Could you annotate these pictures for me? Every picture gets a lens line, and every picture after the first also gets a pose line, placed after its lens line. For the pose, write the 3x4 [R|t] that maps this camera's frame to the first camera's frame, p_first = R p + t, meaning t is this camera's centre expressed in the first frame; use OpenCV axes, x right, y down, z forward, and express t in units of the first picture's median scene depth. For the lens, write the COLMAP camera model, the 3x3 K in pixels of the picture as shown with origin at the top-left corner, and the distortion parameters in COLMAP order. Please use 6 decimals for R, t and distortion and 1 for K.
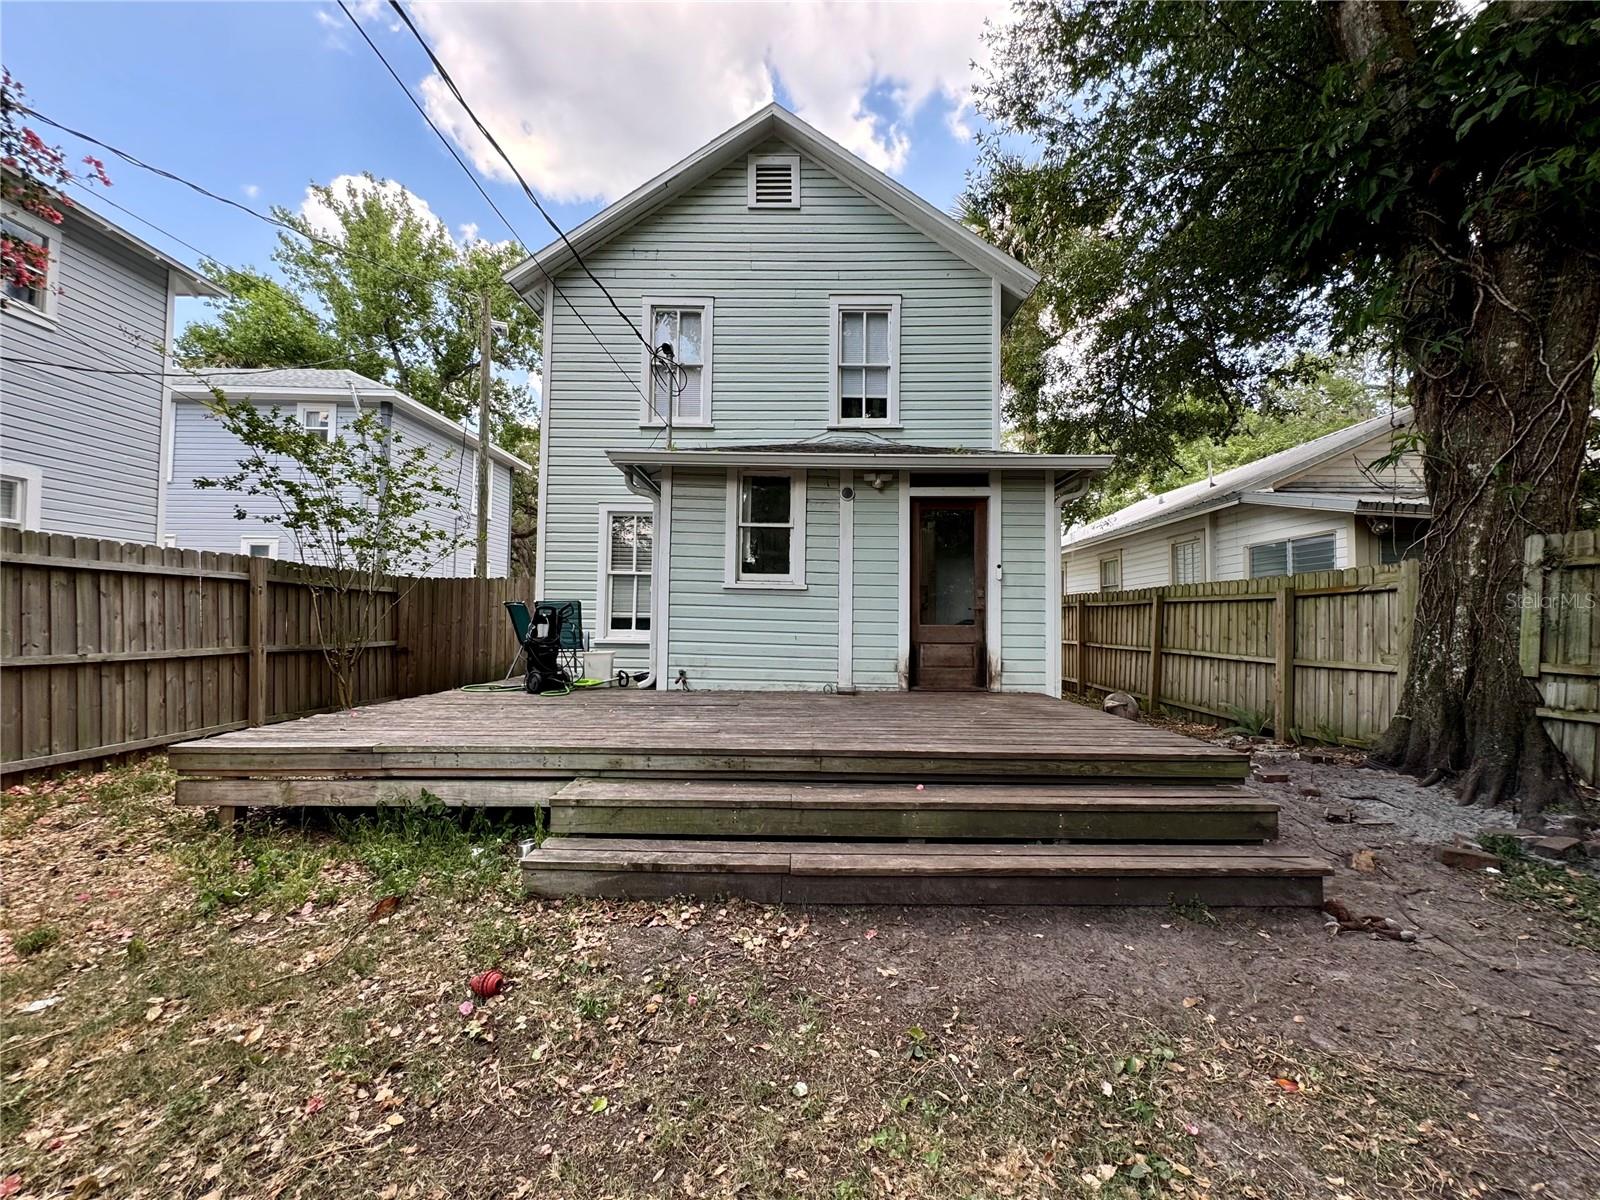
lens RADIAL K [[639.5, 0, 802.1], [0, 639.5, 599.0], [0, 0, 1]] dist [-0.003832, 0.001316]
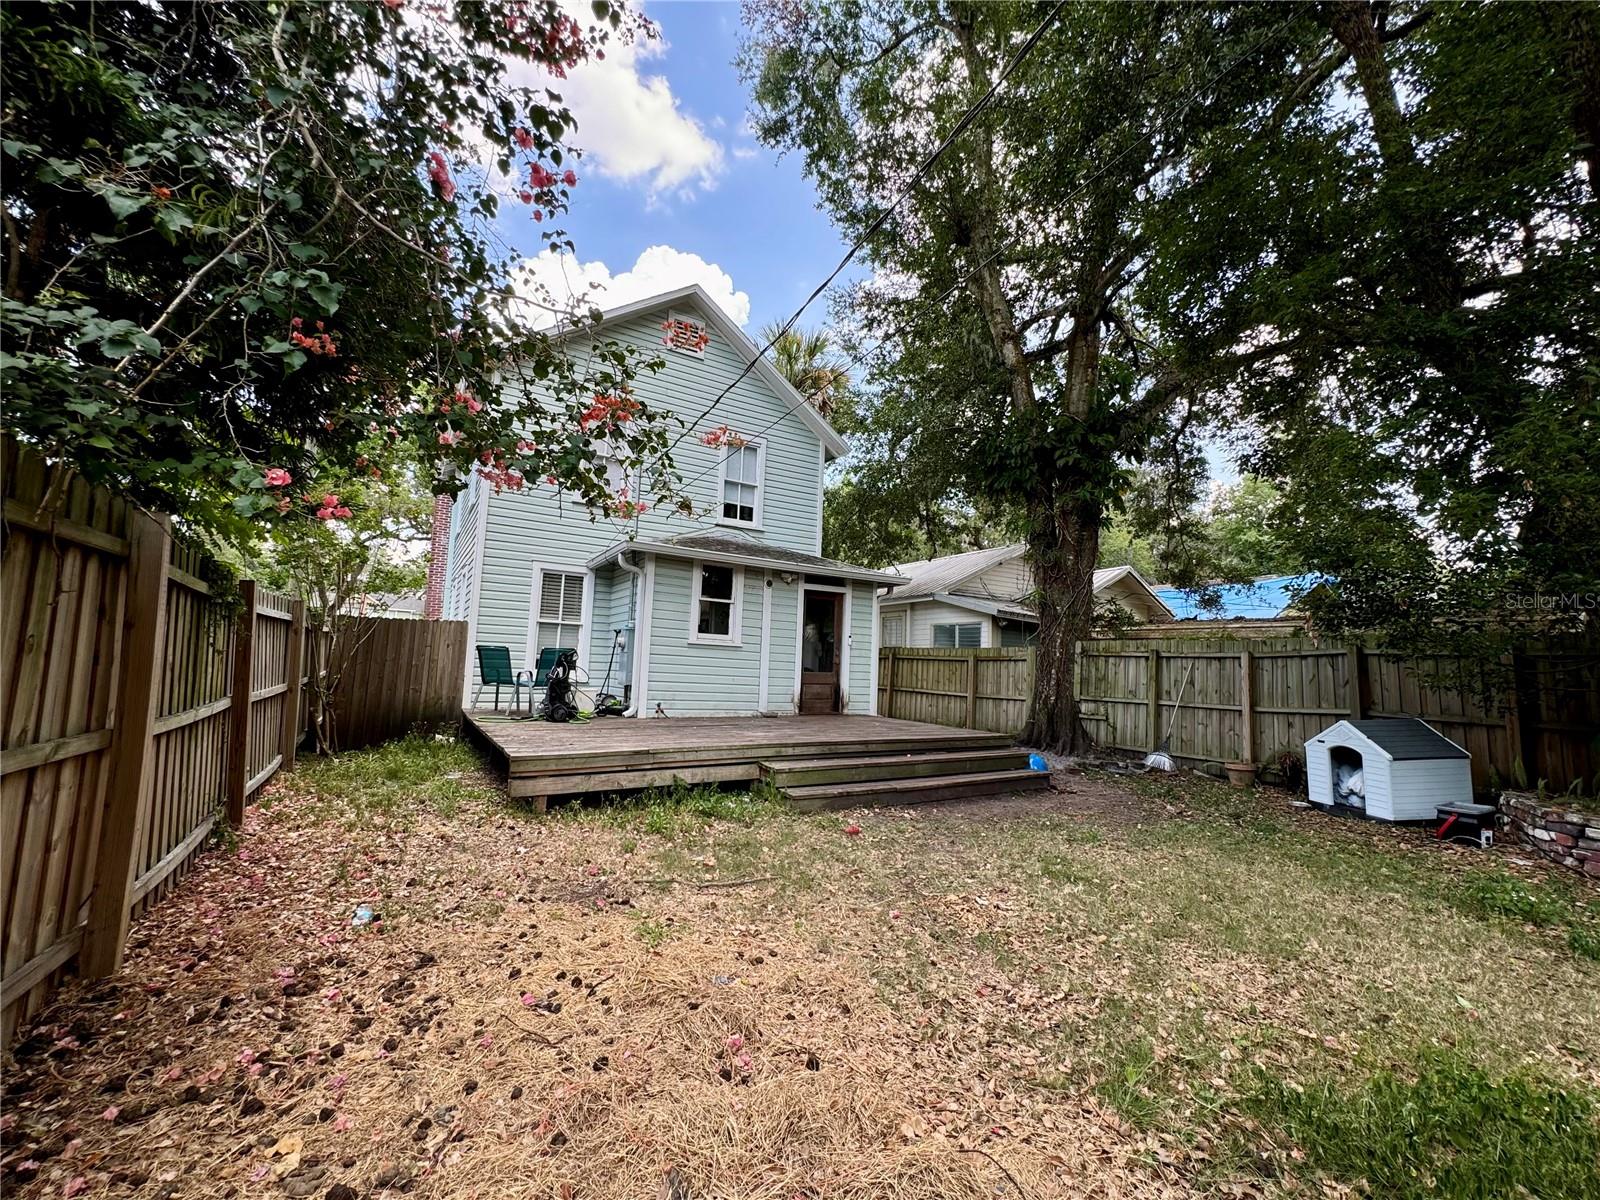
lens RADIAL K [[639.5, 0, 799.4], [0, 639.5, 609.1], [0, 0, 1]] dist [-0.003832, 0.001316]
pose [[0.848632, 0.066810, 0.524747, -0.654826], [-0.046300, 0.997566, -0.052131, -0.030919], [-0.526953, 0.019944, 0.849660, -0.315282]]
